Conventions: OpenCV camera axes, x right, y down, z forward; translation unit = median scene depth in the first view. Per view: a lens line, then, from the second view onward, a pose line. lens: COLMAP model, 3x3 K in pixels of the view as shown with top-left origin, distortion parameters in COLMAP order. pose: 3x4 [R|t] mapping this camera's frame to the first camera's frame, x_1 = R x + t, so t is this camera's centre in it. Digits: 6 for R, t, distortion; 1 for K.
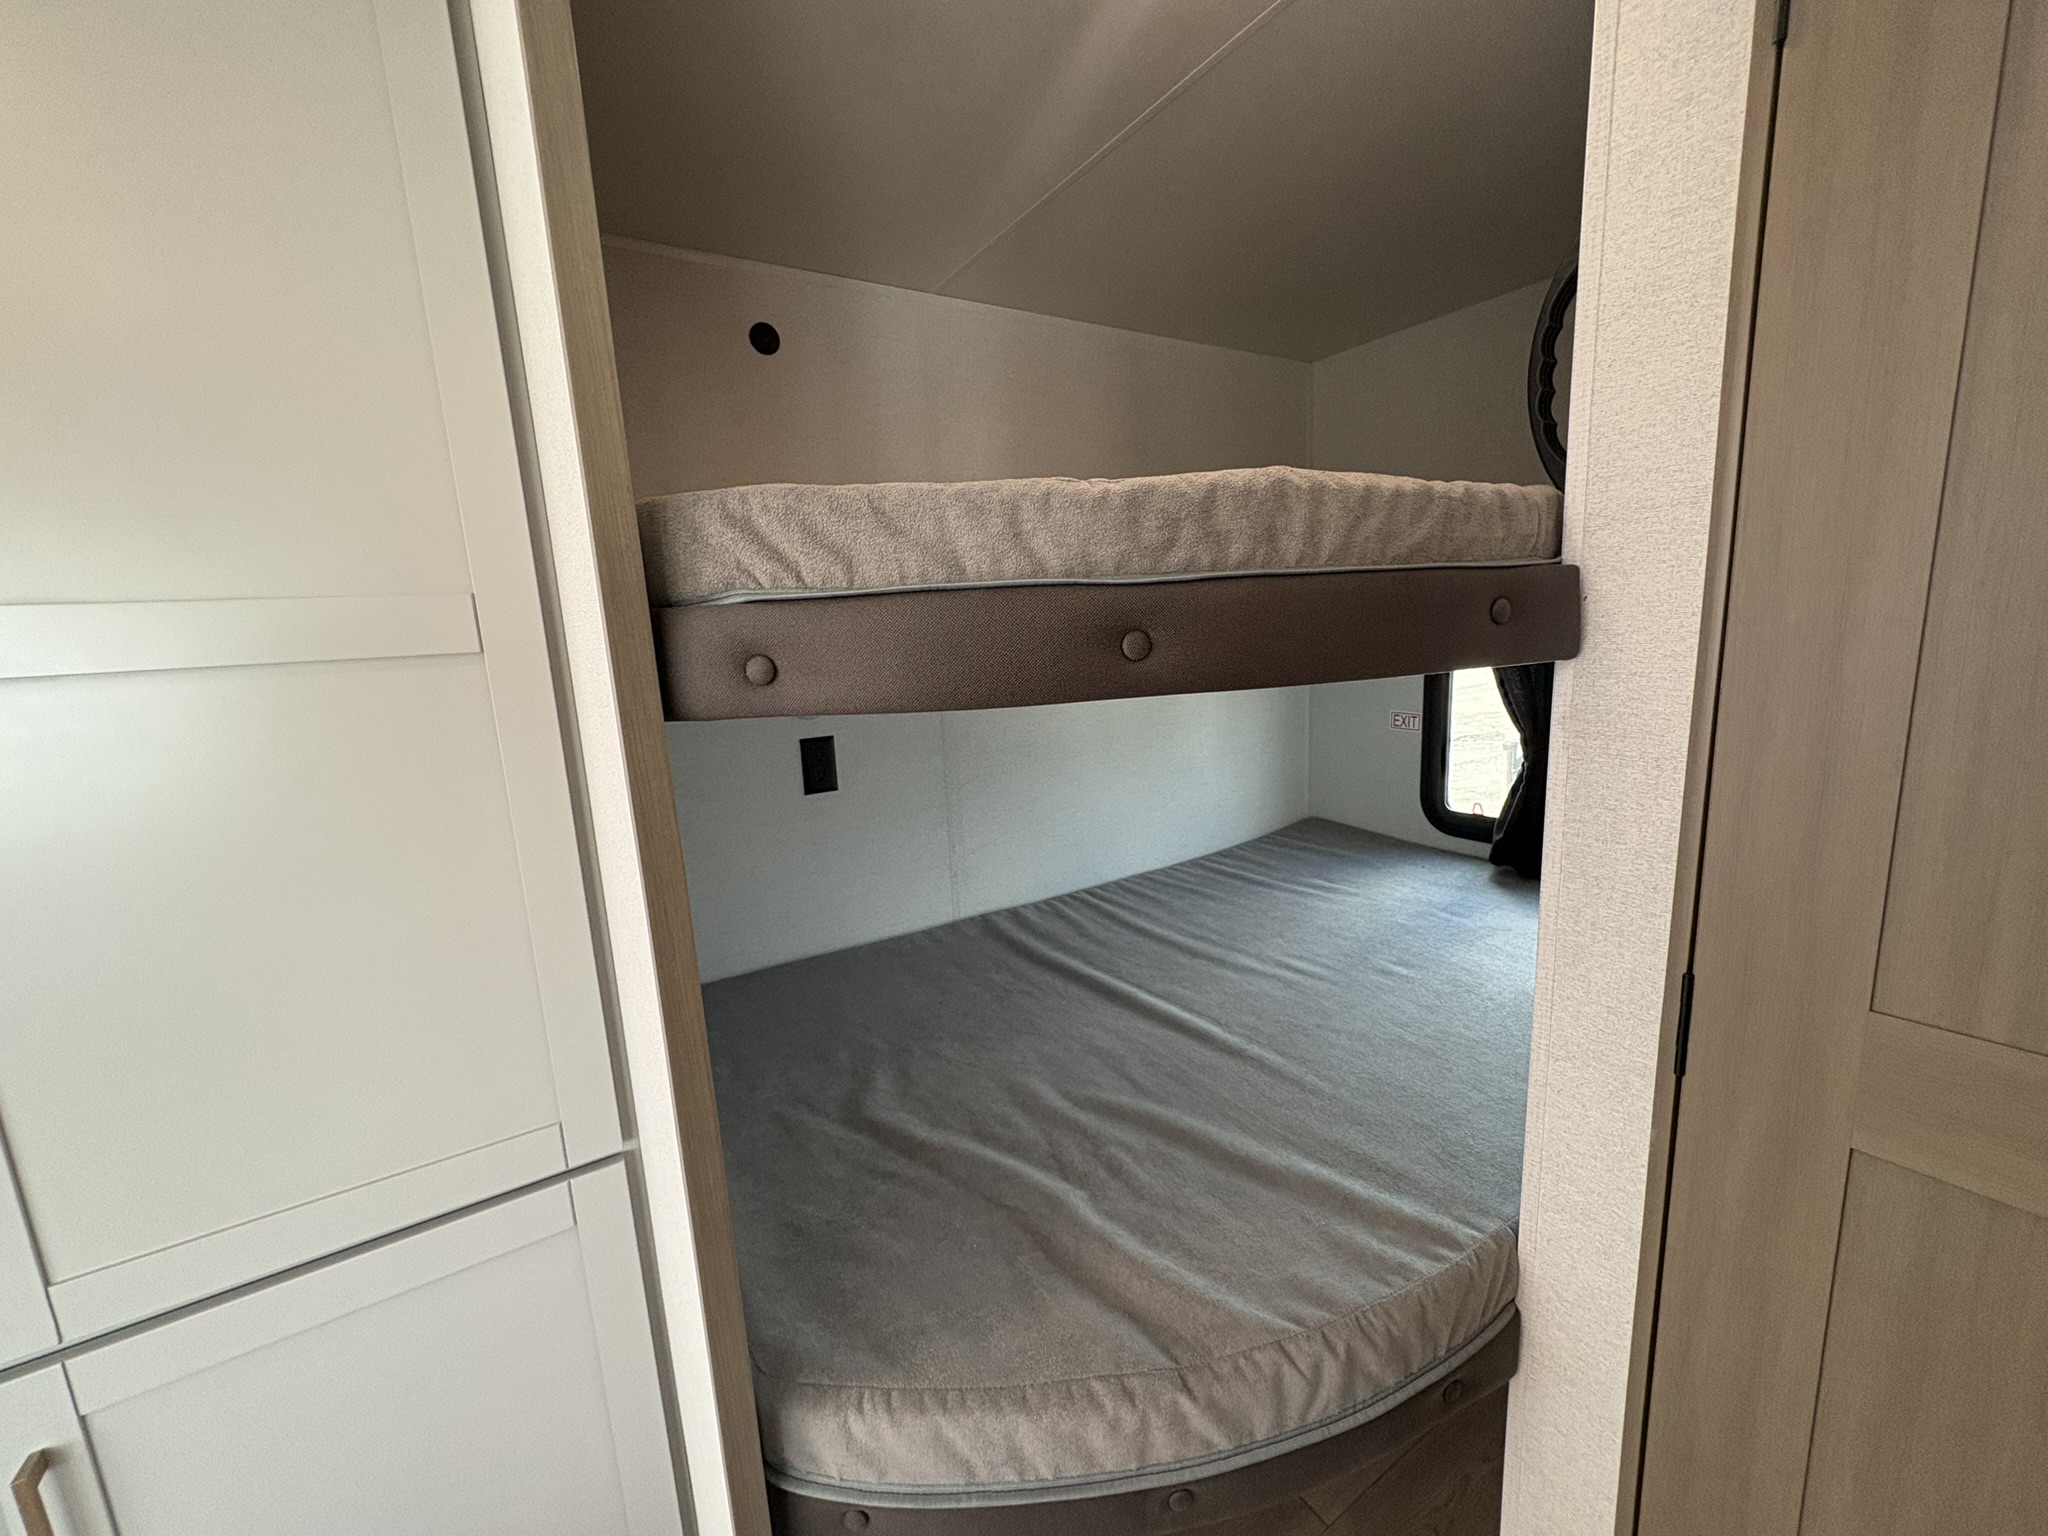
lens RADIAL K [[817.9, 0, 1023.9], [0, 817.9, 767.3], [0, 0, 1]] dist [0.000751, 0.000163]
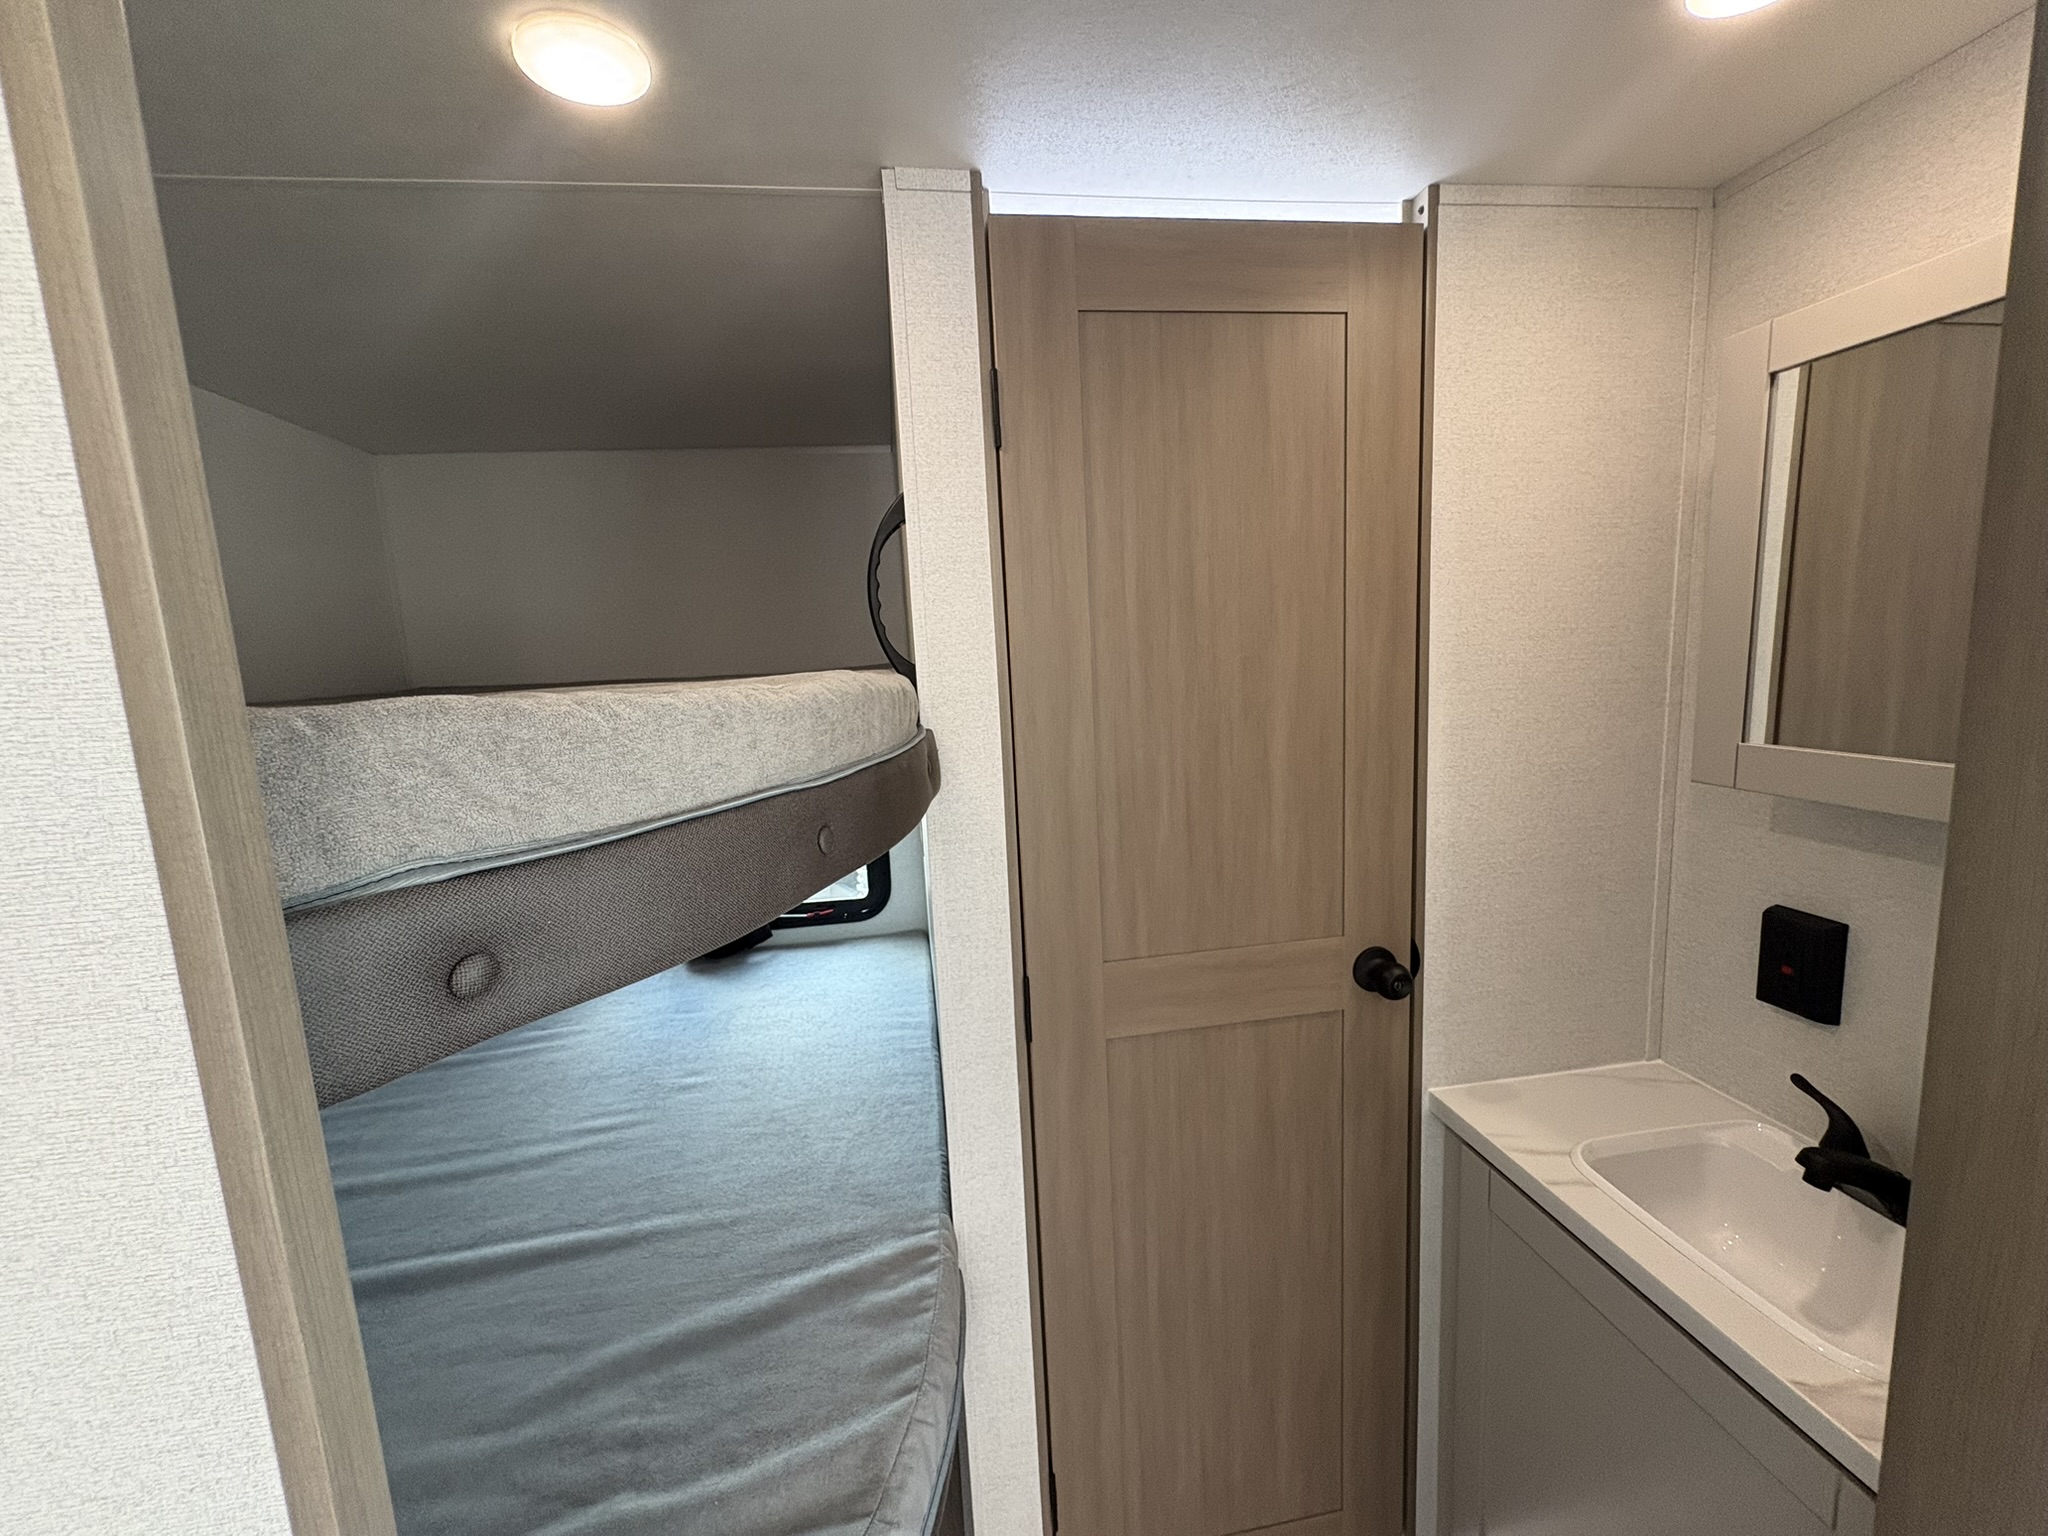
lens RADIAL K [[817.9, 0, 1023.9], [0, 817.9, 767.3], [0, 0, 1]] dist [0.000751, 0.000163]
pose [[0.413987, -0.092201, 0.905601, -0.362864], [0.187810, 0.982104, 0.014135, -0.105730], [-0.890698, 0.164229, 0.423894, 0.152703]]
